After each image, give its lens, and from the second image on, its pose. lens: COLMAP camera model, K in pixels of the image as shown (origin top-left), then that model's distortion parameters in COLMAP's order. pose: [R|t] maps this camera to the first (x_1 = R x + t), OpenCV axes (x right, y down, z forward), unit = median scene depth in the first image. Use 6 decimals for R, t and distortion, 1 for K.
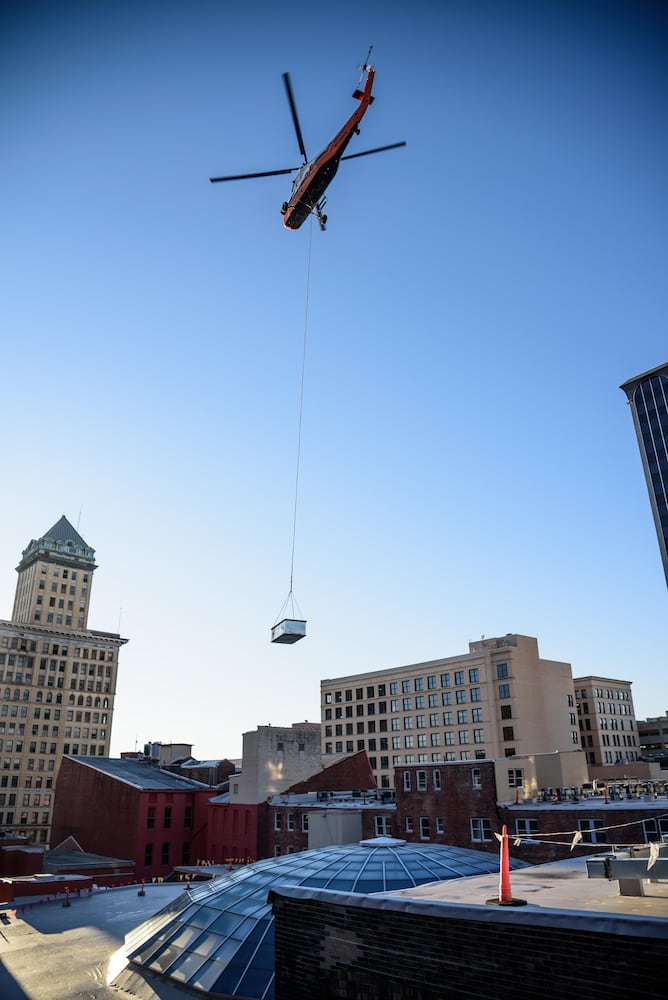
lens RADIAL K [[667.1, 0, 337.9], [0, 667.1, 514.6], [0, 0, 1]] dist [-0.133525, 0.059408]
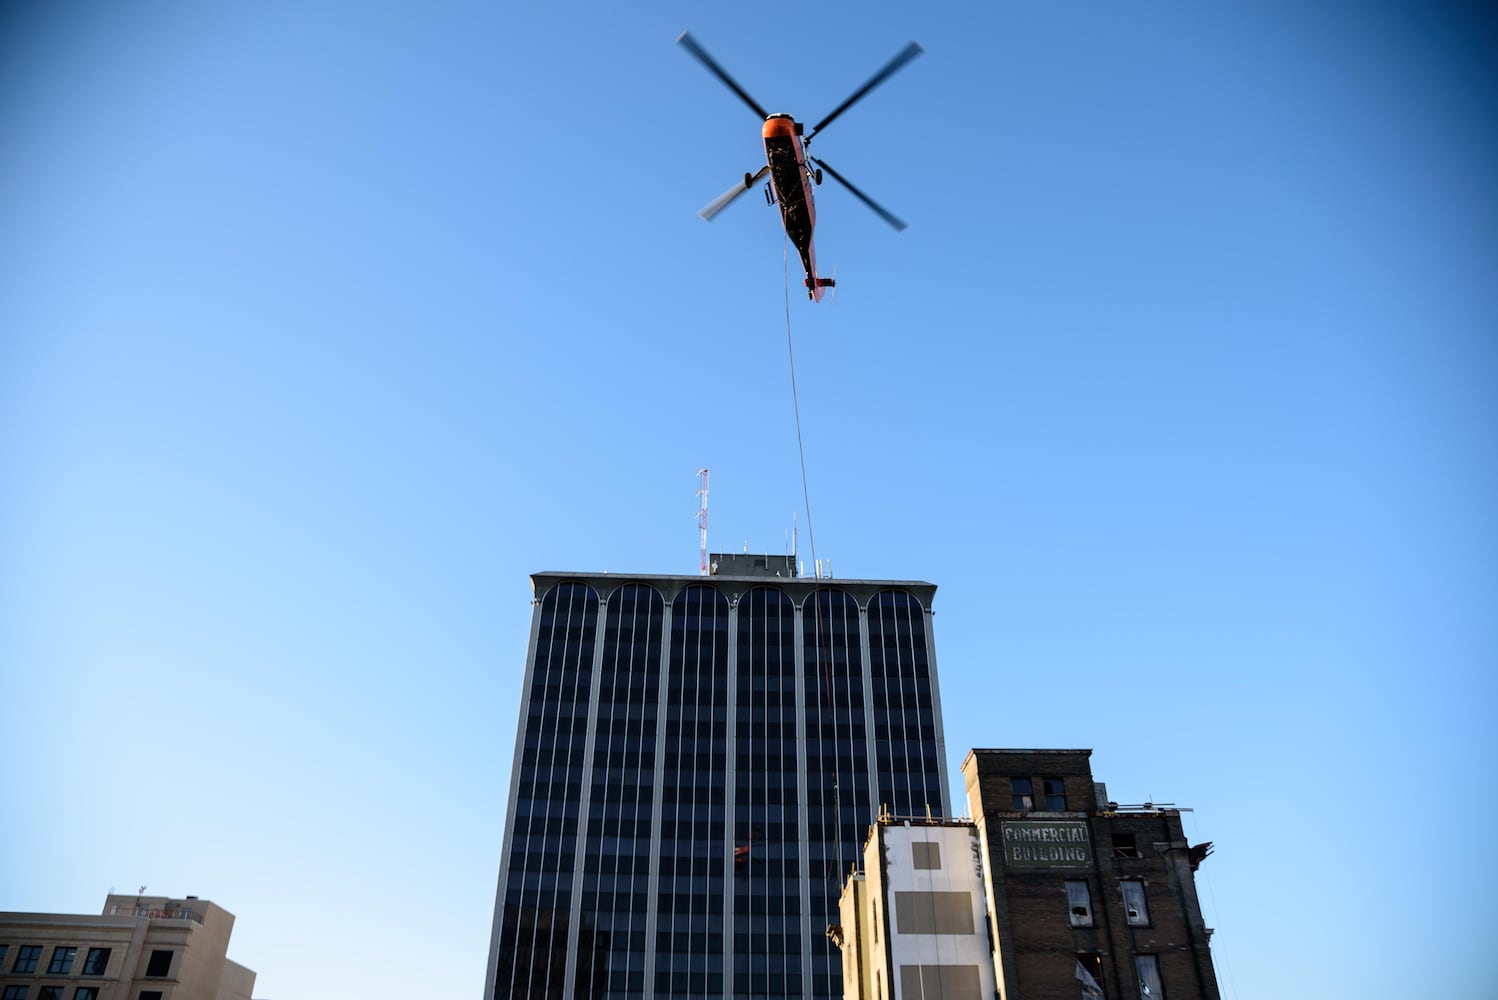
lens RADIAL K [[1013.0, 0, 726.5], [0, 1013.0, 502.5], [0, 0, 1]] dist [-0.119289, 0.069163]
pose [[0.651287, 0.457718, 0.605243, -0.078637], [-0.308781, 0.888436, -0.339612, 0.022133], [-0.693166, 0.034297, 0.719961, 0.075800]]
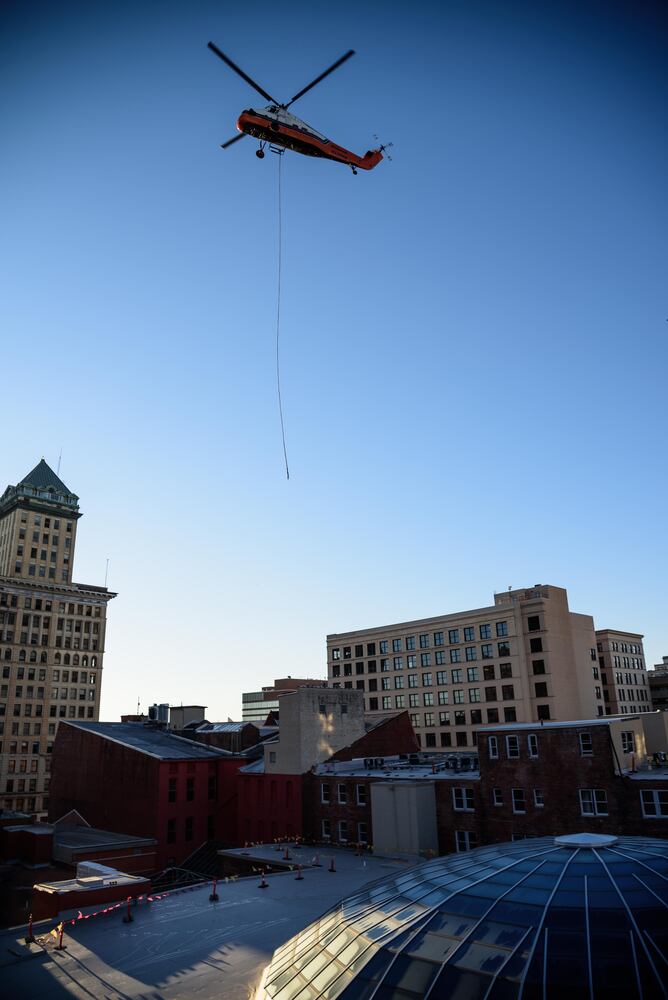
lens RADIAL K [[674.1, 0, 341.0], [0, 674.1, 508.9], [0, 0, 1]] dist [-0.143038, 0.073829]
pose [[0.998532, 0.003143, 0.054075, -0.061516], [-0.006334, 0.998242, 0.058929, 0.016010], [-0.053795, -0.059185, 0.996797, 0.063153]]
